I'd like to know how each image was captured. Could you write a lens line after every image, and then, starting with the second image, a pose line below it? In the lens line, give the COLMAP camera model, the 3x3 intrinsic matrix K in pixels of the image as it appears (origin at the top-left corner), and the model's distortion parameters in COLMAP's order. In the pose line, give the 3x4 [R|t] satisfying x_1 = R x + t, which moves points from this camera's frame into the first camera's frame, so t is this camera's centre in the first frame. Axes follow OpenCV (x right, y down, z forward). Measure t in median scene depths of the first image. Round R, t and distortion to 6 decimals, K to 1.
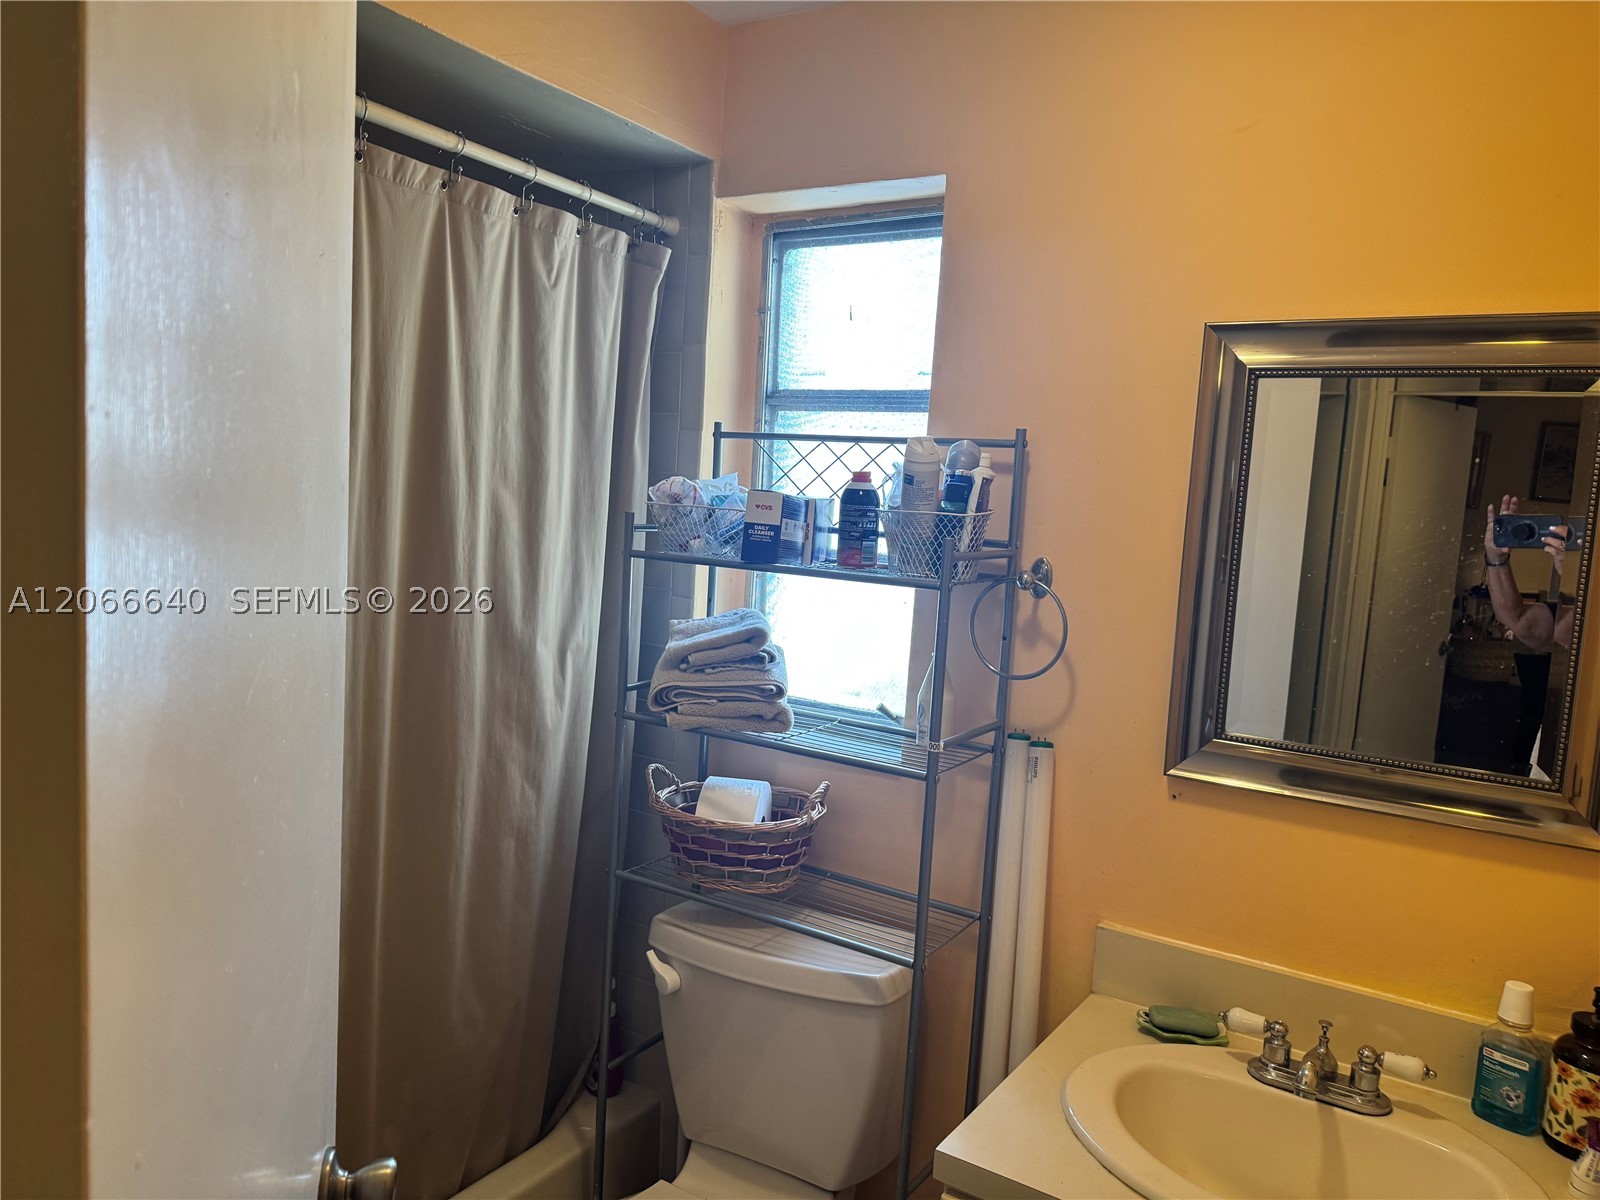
lens RADIAL K [[1133.2, 0, 803.3], [0, 1133.2, 614.9], [0, 0, 1]] dist [0.088583, -0.106702]
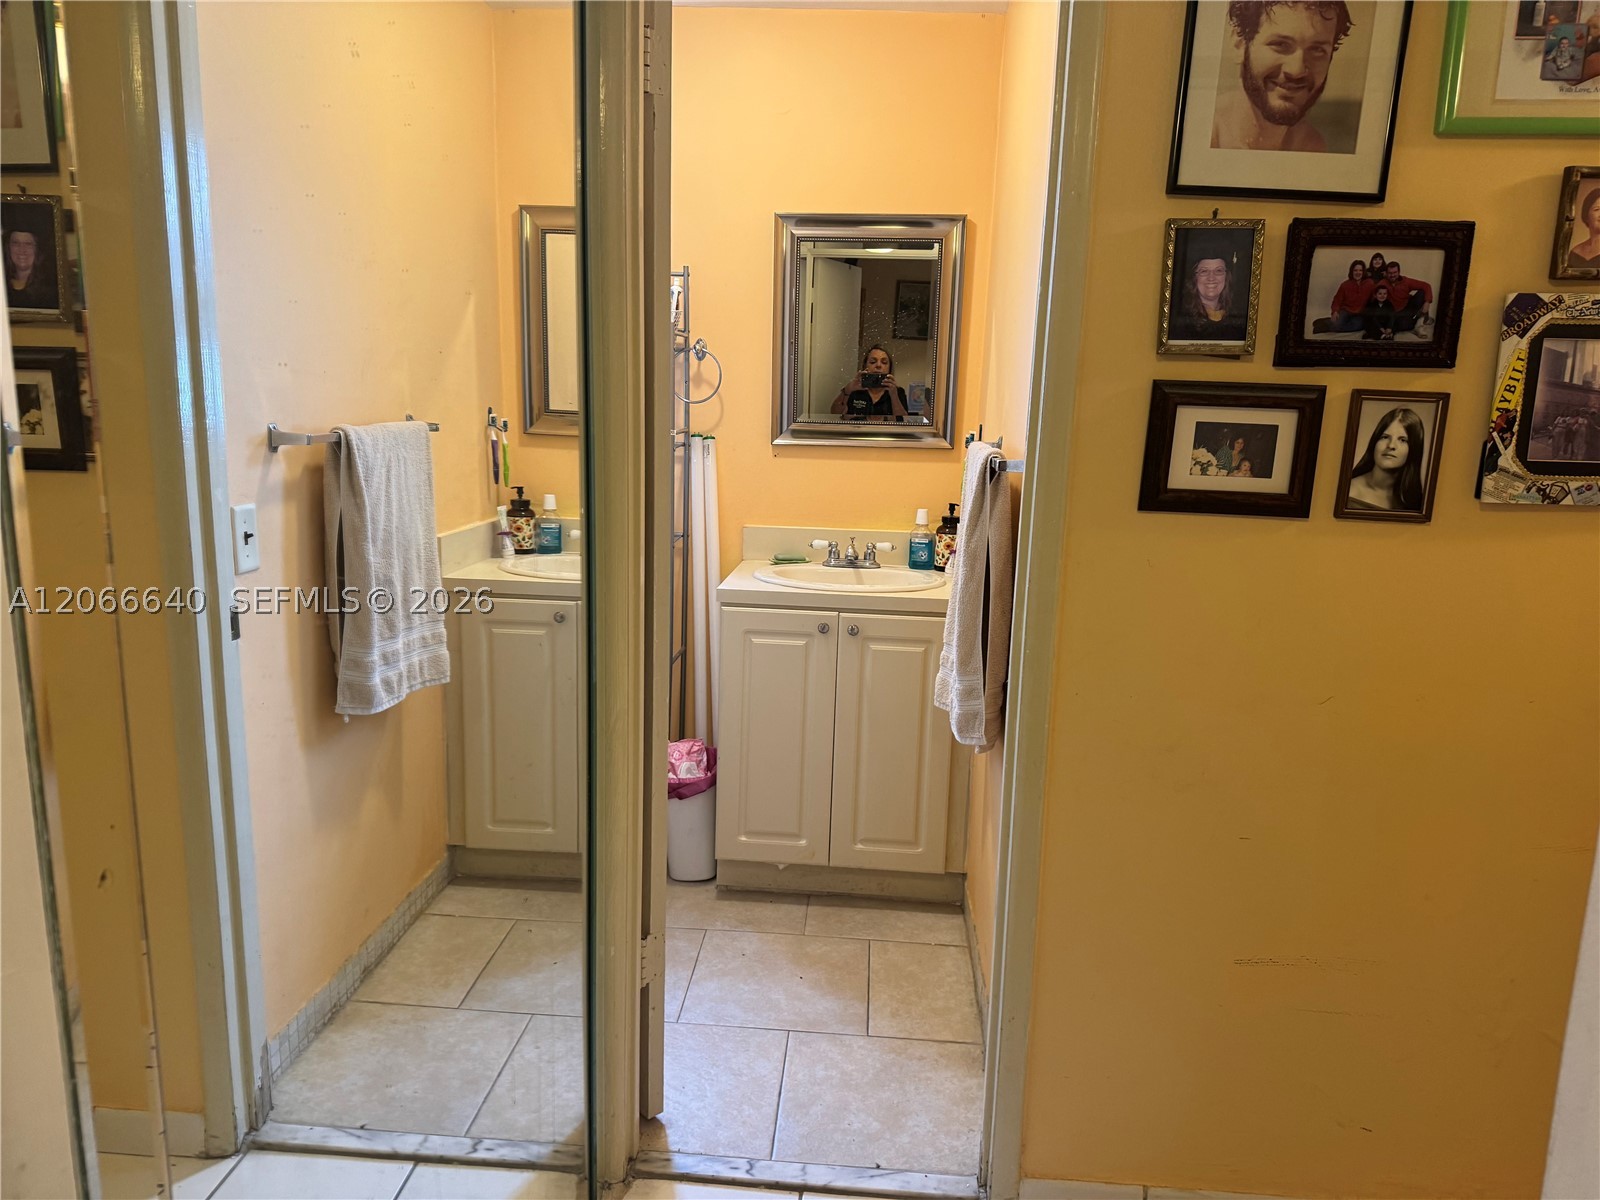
lens RADIAL K [[1133.2, 0, 803.3], [0, 1133.2, 614.9], [0, 0, 1]] dist [0.088583, -0.106702]
pose [[0.881511, -0.117211, 0.457385, -0.560698], [0.060695, 0.988791, 0.136414, 0.156990], [-0.468247, -0.092489, 0.878744, -0.780204]]
